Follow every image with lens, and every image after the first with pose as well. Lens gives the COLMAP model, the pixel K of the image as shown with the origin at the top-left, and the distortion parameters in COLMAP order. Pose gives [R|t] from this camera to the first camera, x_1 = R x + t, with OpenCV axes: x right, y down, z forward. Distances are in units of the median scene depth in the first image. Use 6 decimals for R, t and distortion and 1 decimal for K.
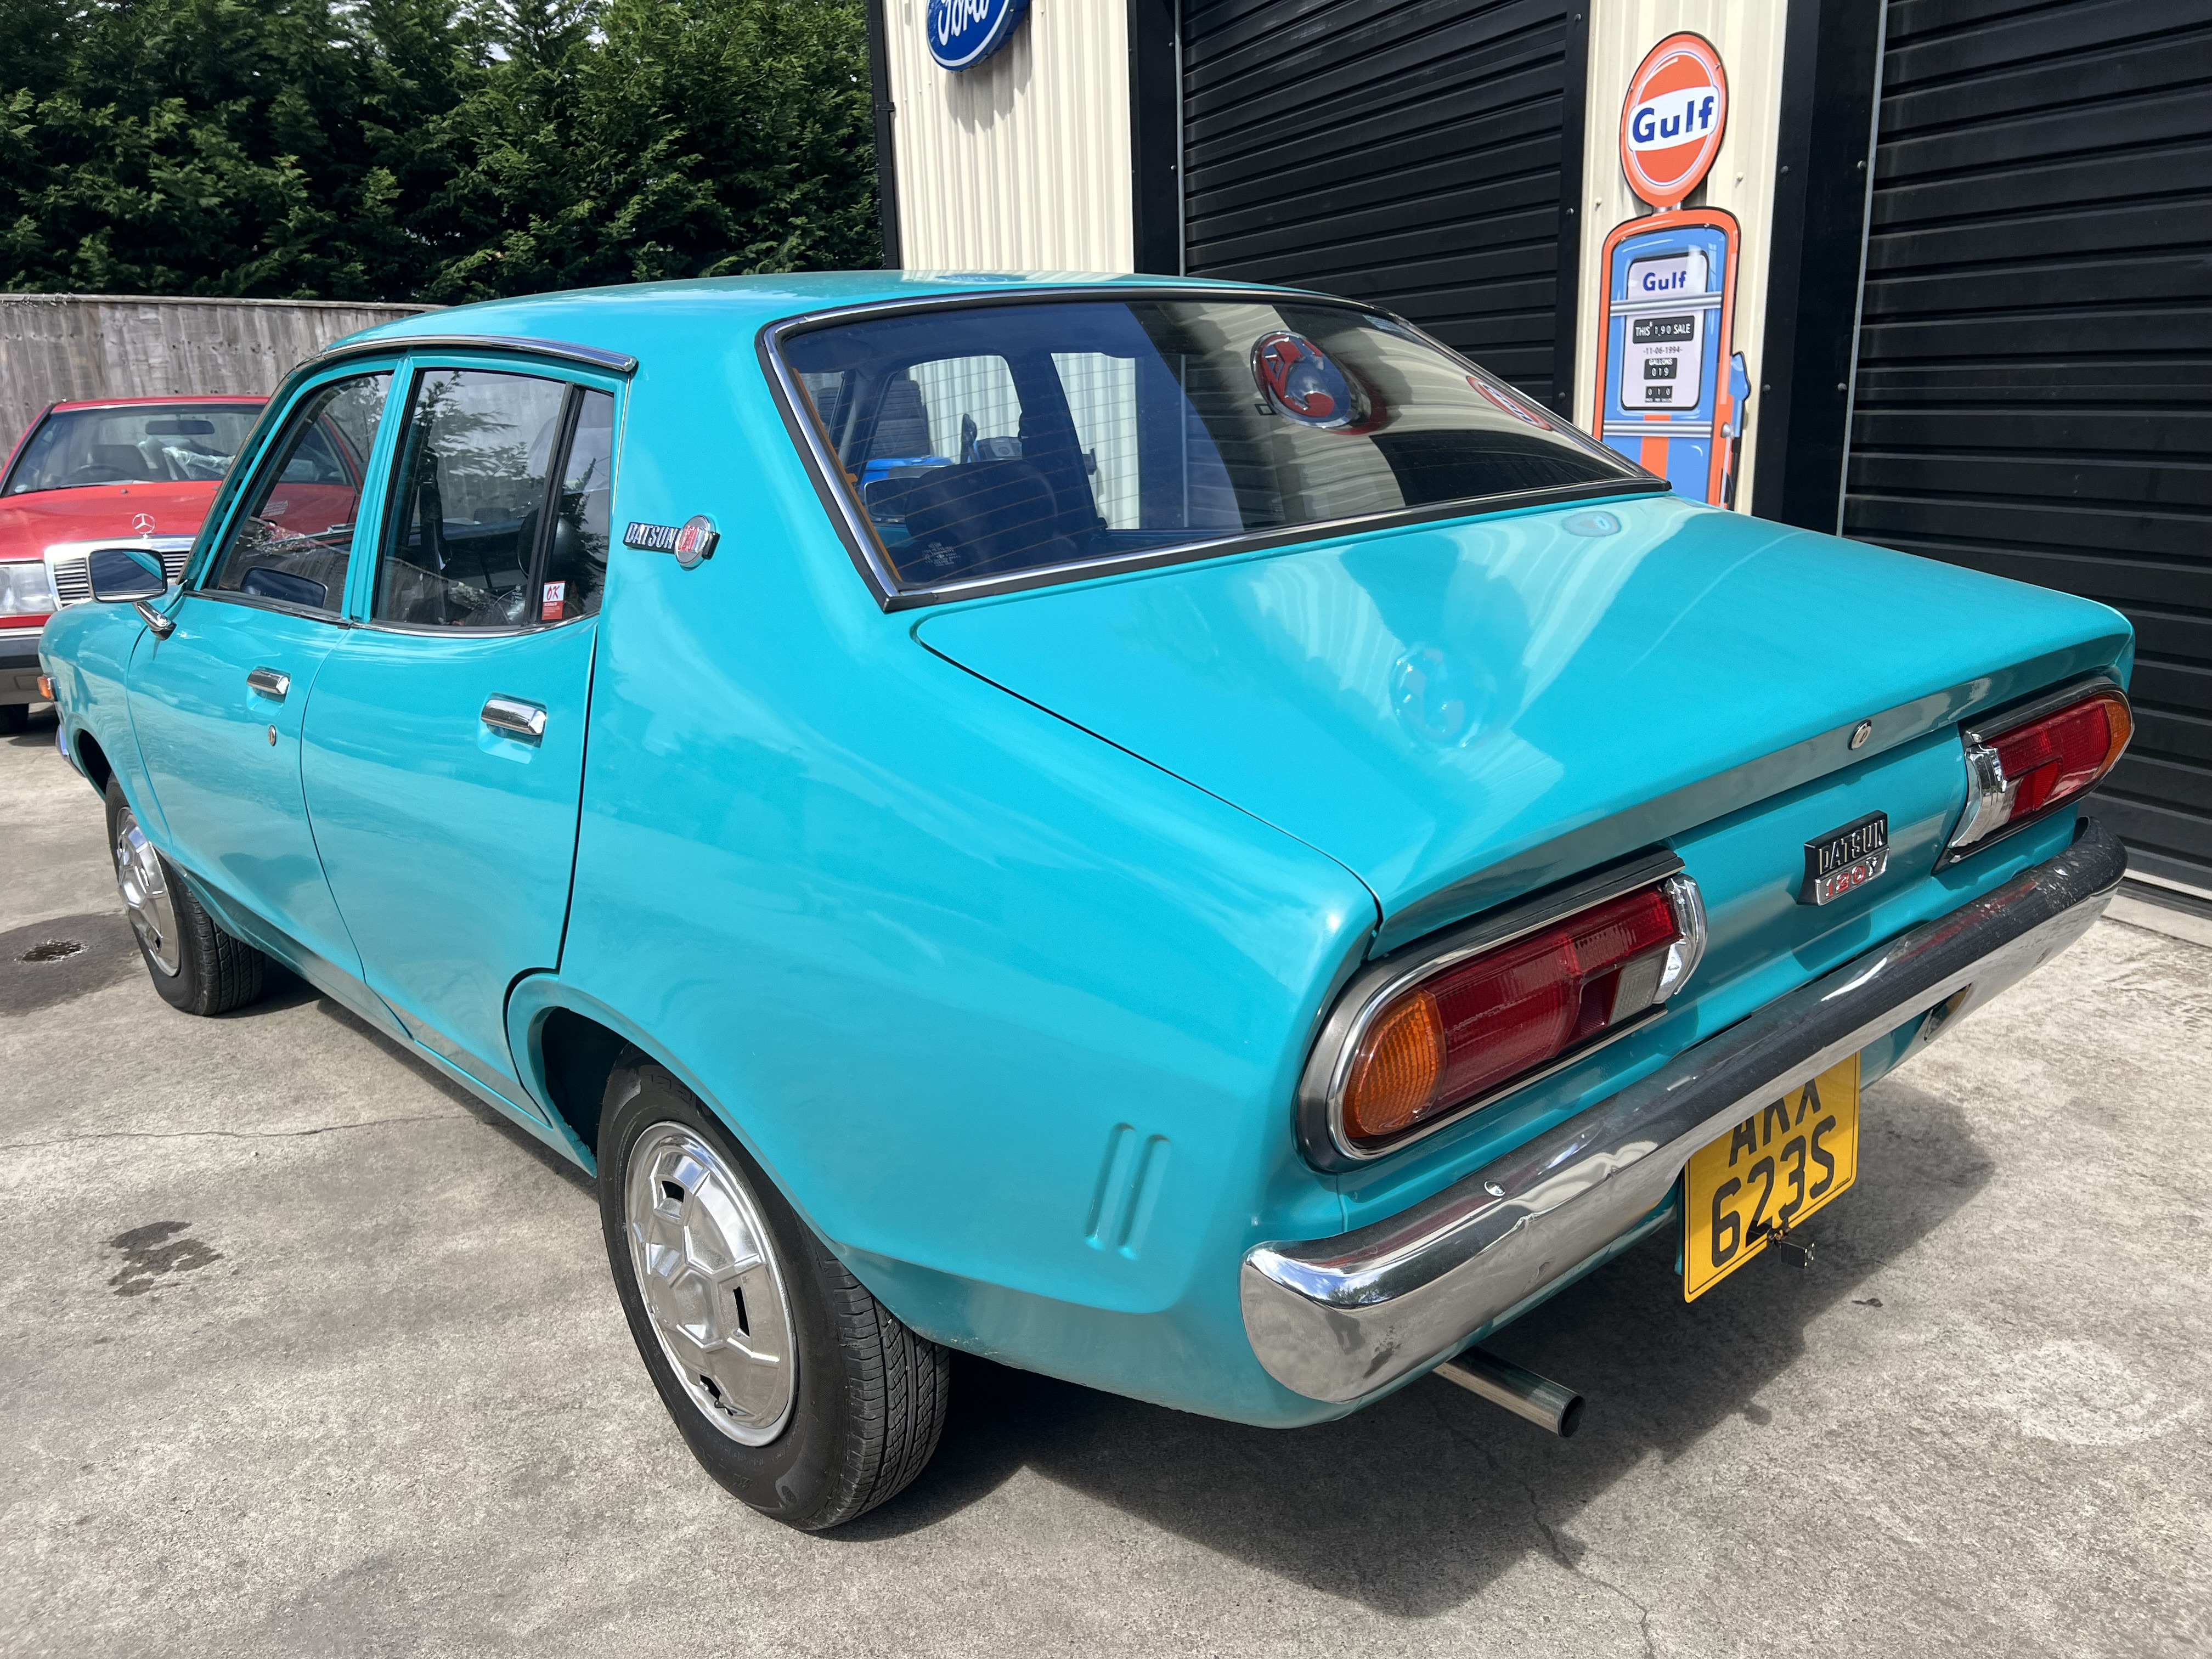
lens RADIAL K [[1675.4, 0, 1111.3], [0, 1675.4, 841.1], [0, 0, 1]] dist [0.057909, -0.066743]
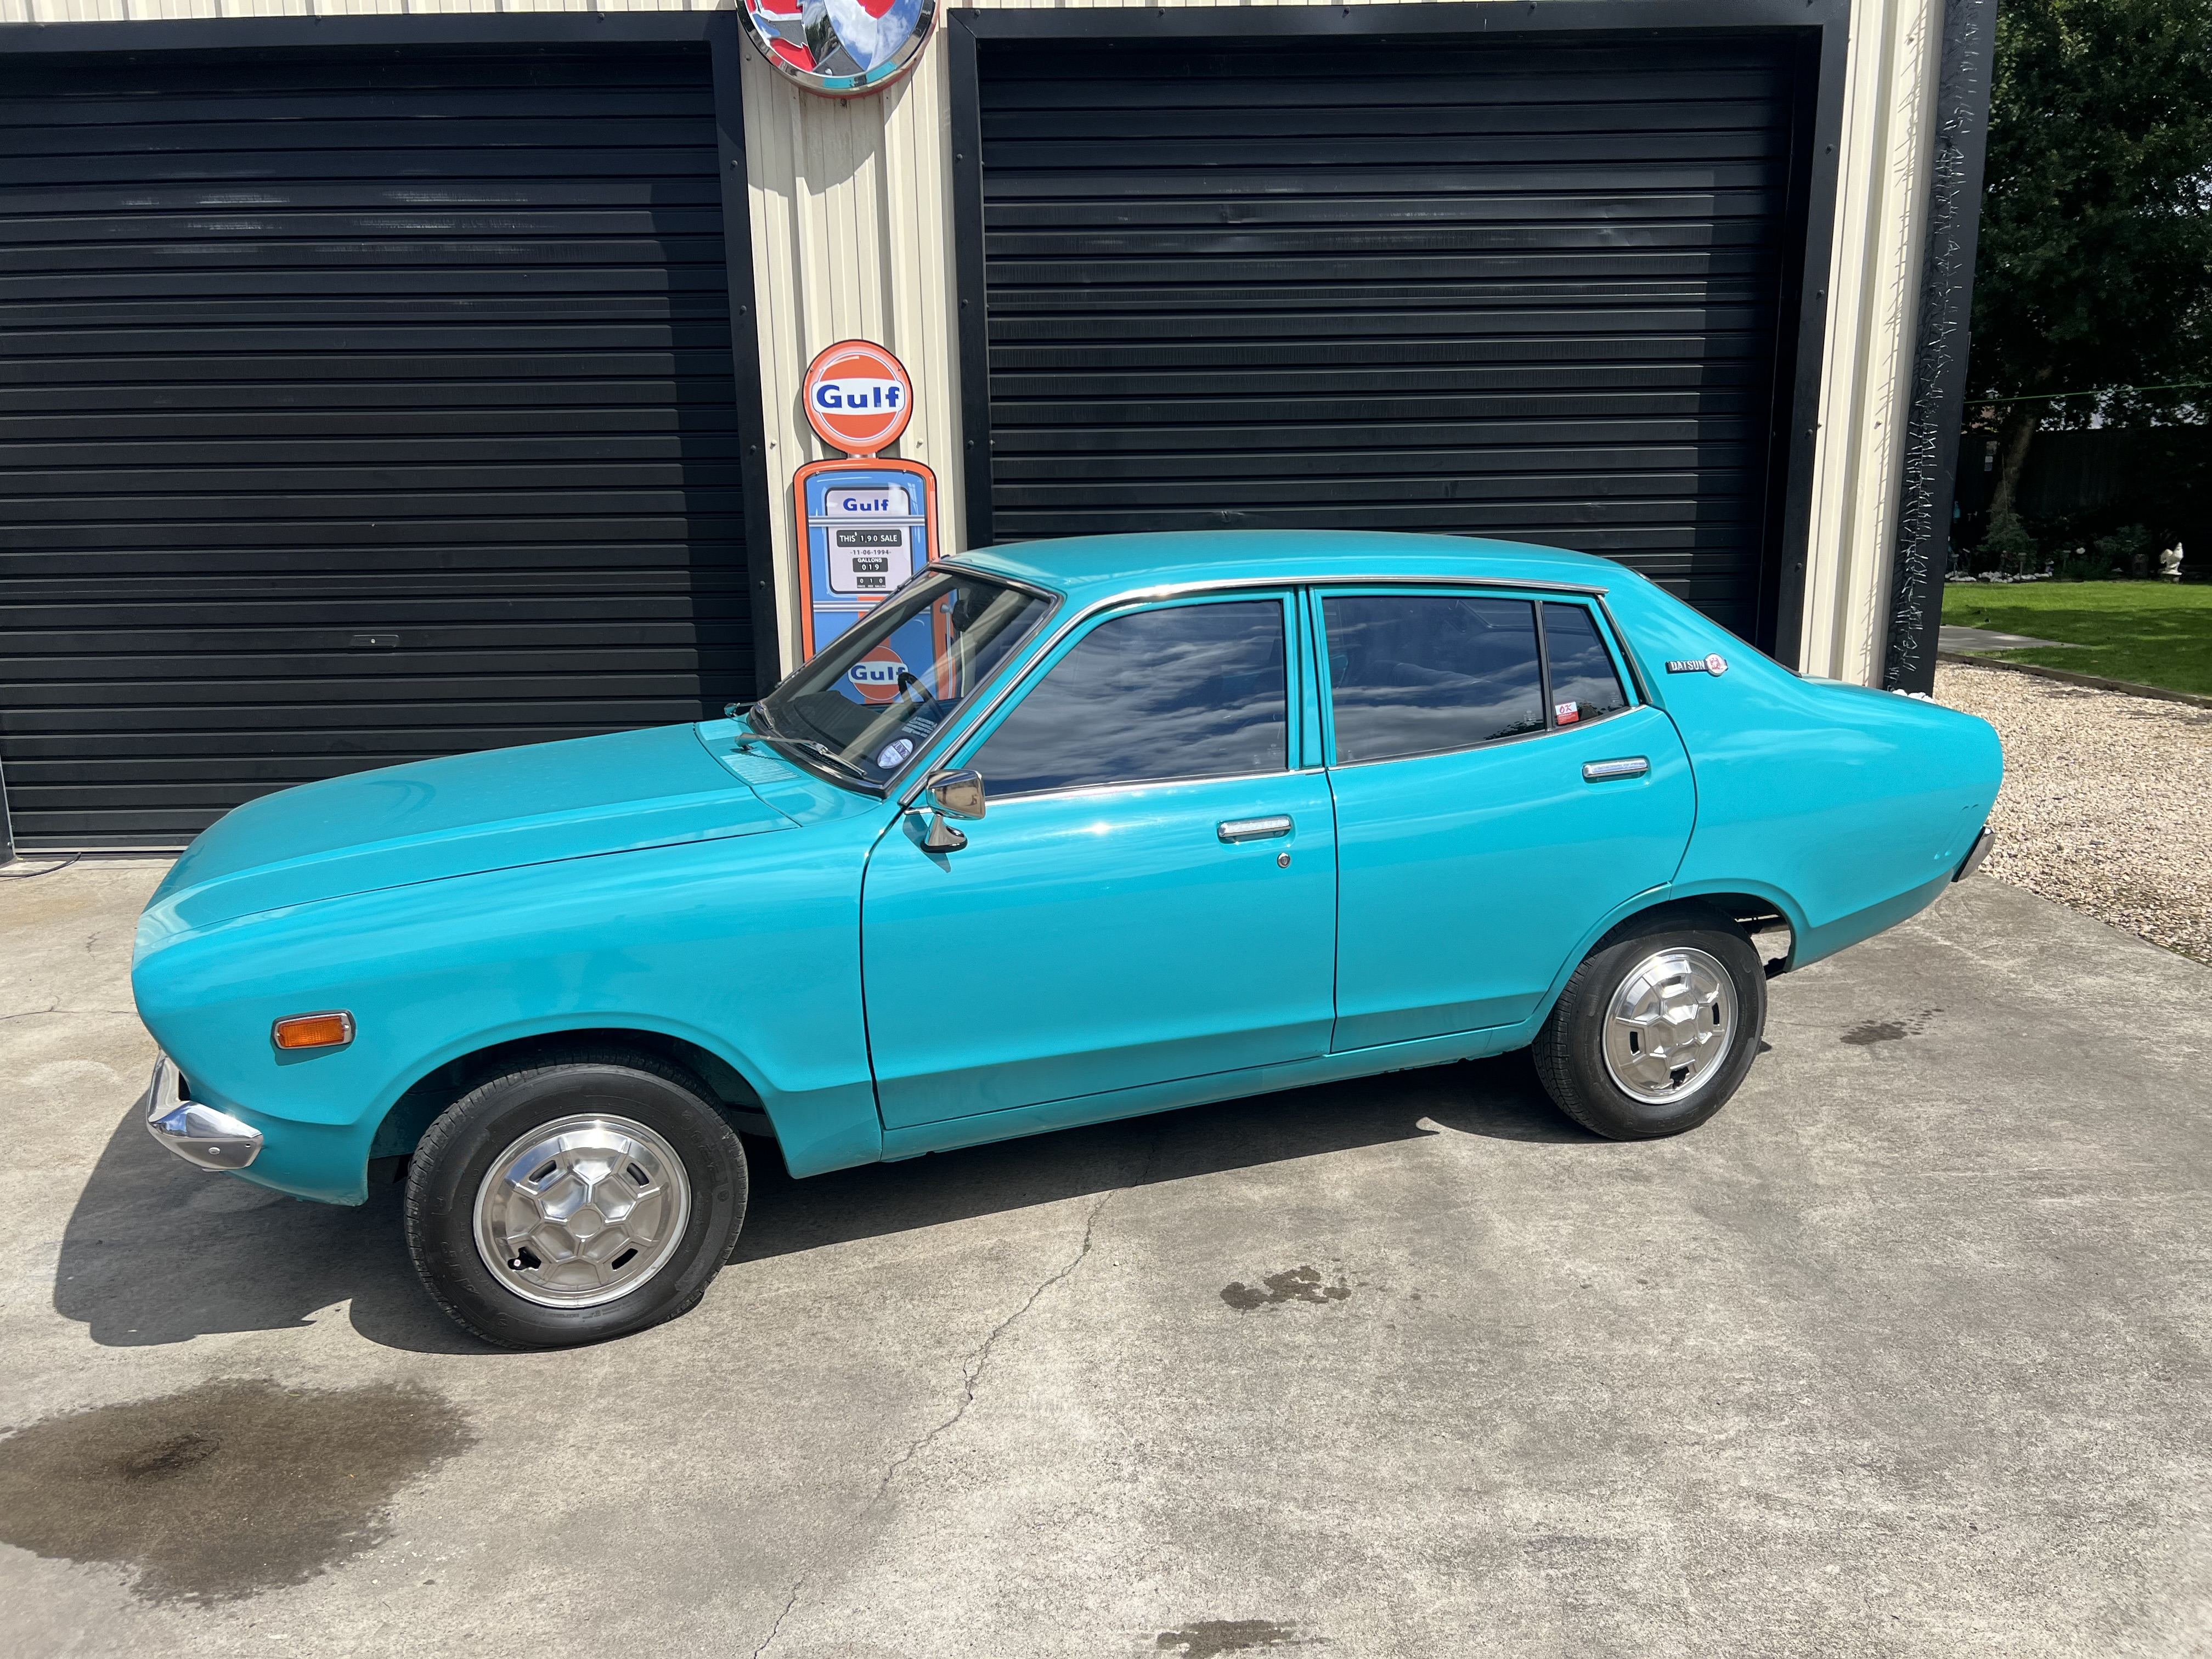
lens RADIAL K [[1675.4, 0, 1115.4], [0, 1675.4, 847.3], [0, 0, 1]] dist [0.057909, -0.066743]
pose [[0.357722, -0.170939, 0.918050, -1.579041], [0.248767, 0.965022, 0.082752, -0.193417], [-0.900084, 0.198778, 0.387733, 0.522924]]
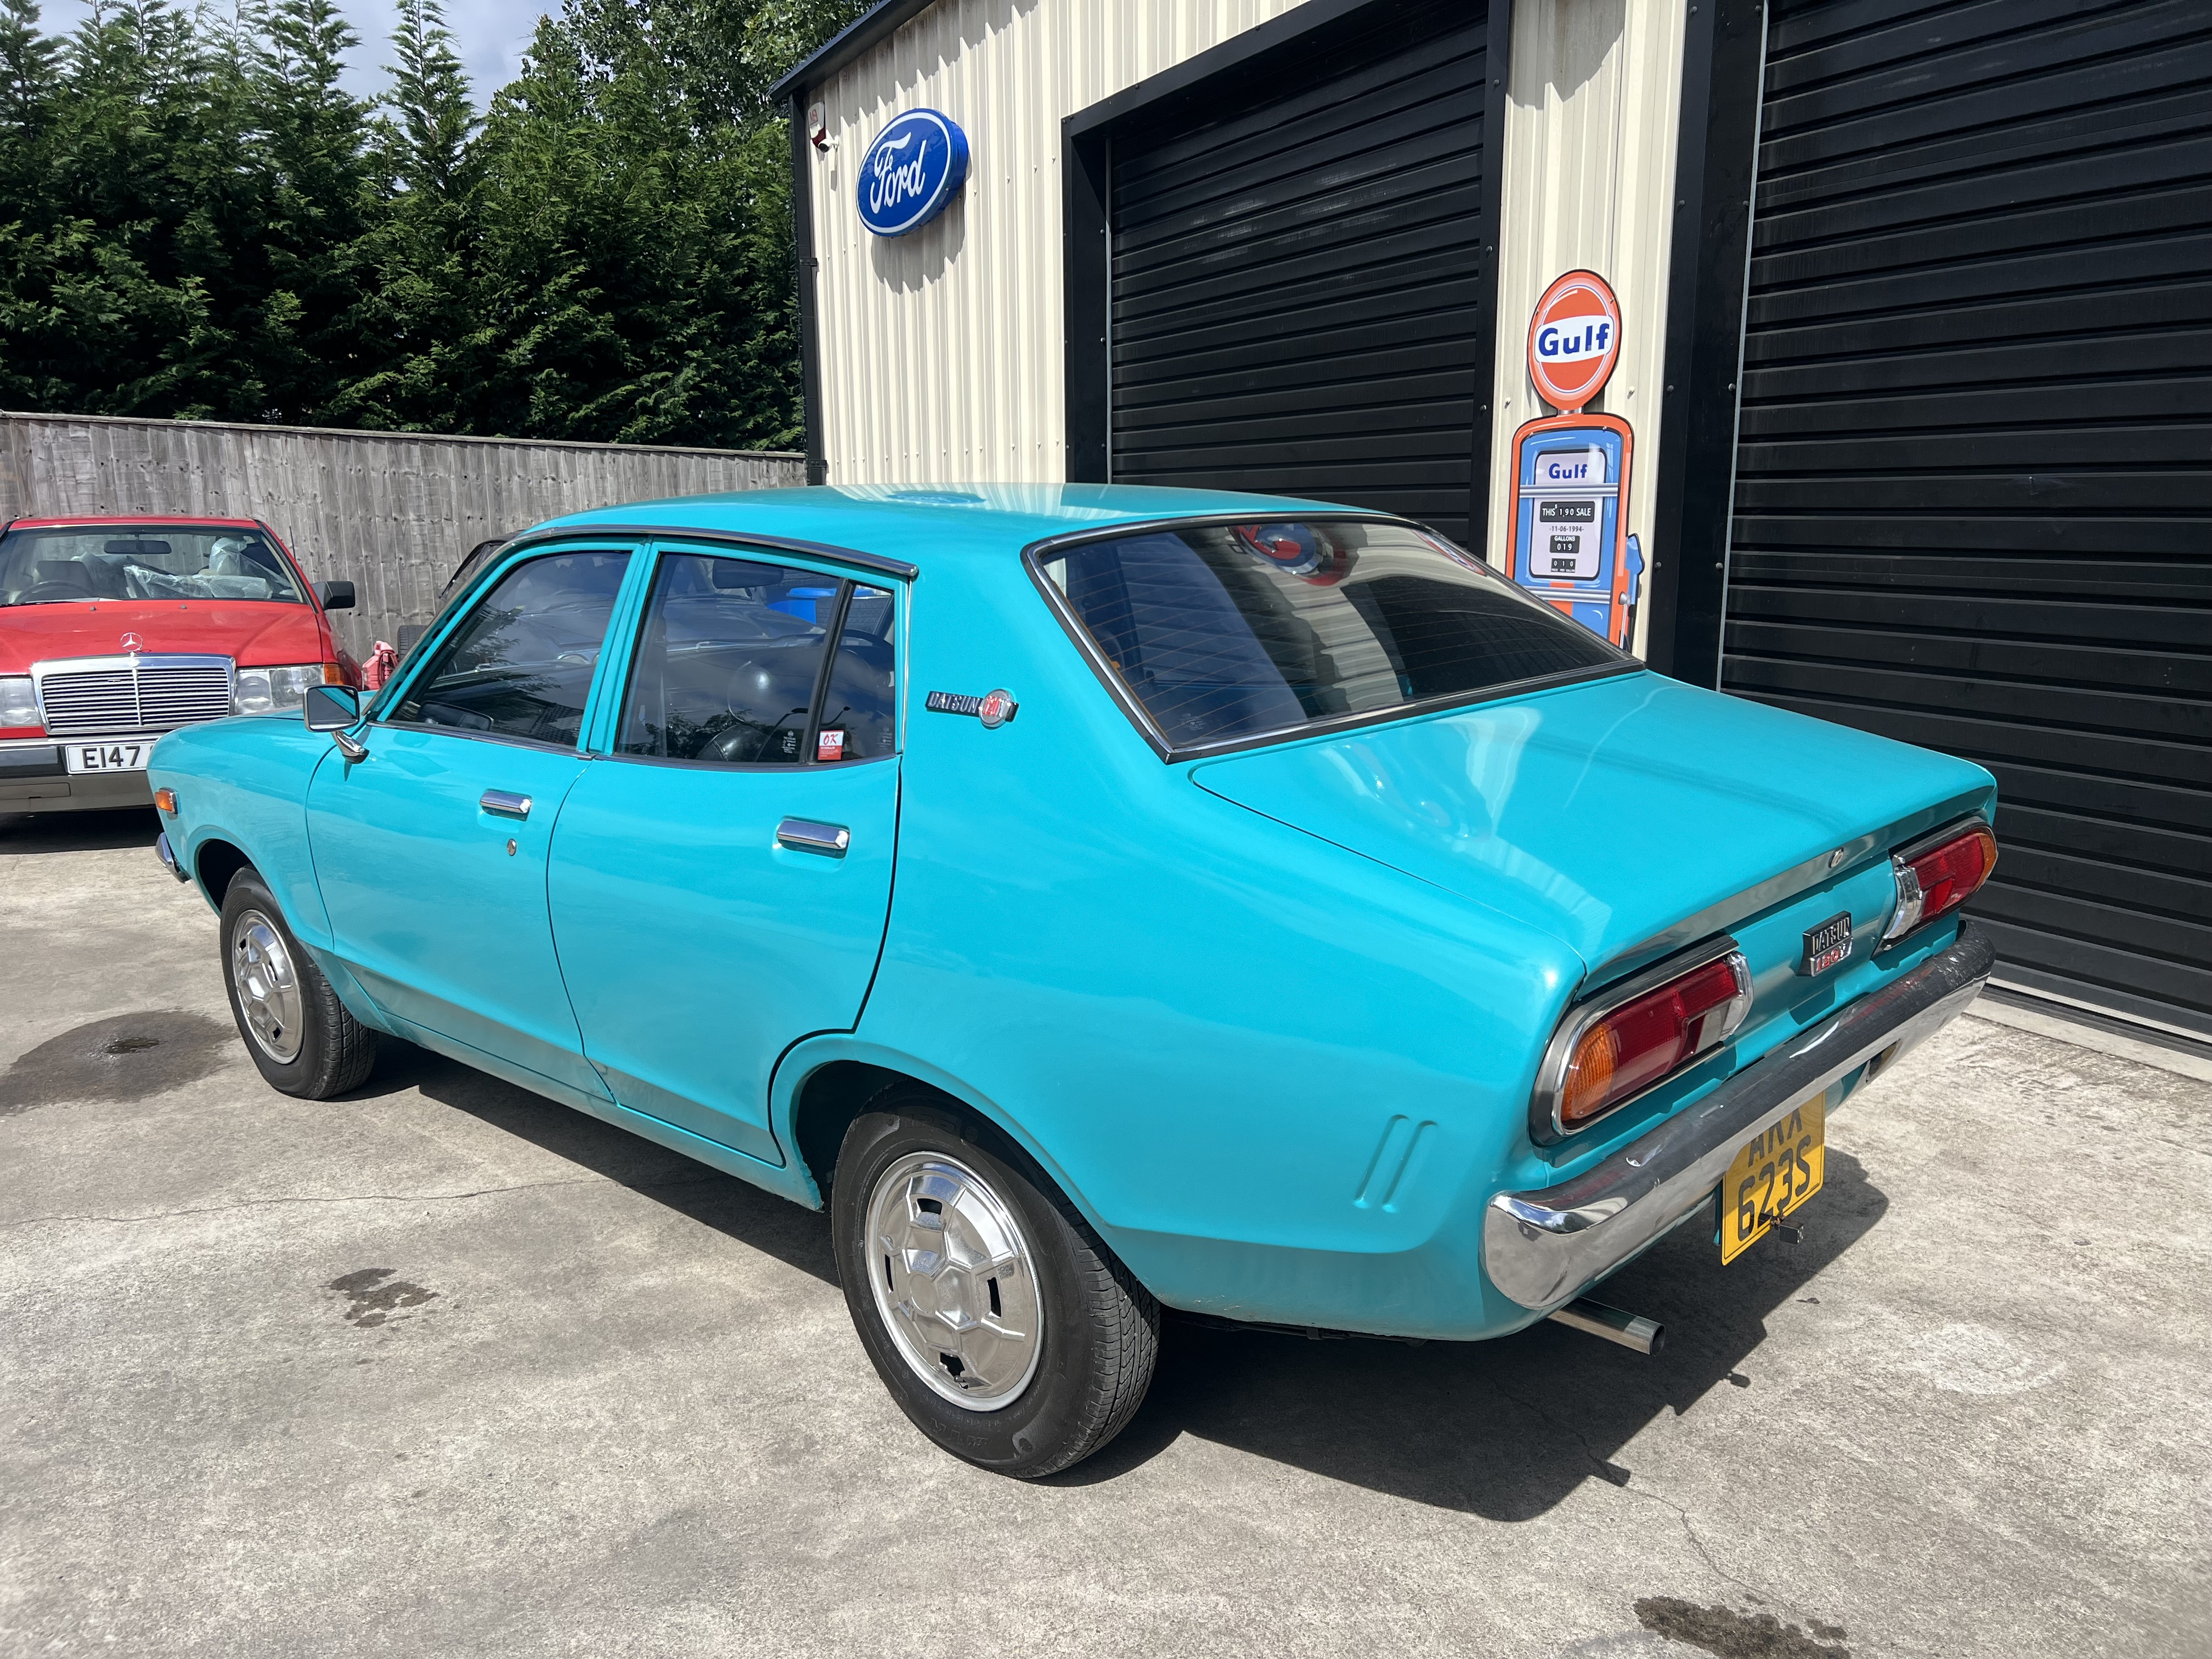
lens RADIAL K [[1675.4, 0, 1107.1], [0, 1675.4, 839.8], [0, 0, 1]] dist [0.057909, -0.066743]
pose [[0.995613, 0.008853, 0.093146, -0.165345], [-0.002351, 0.997566, -0.069694, 0.012738], [-0.093536, 0.069169, 0.993210, -0.198400]]
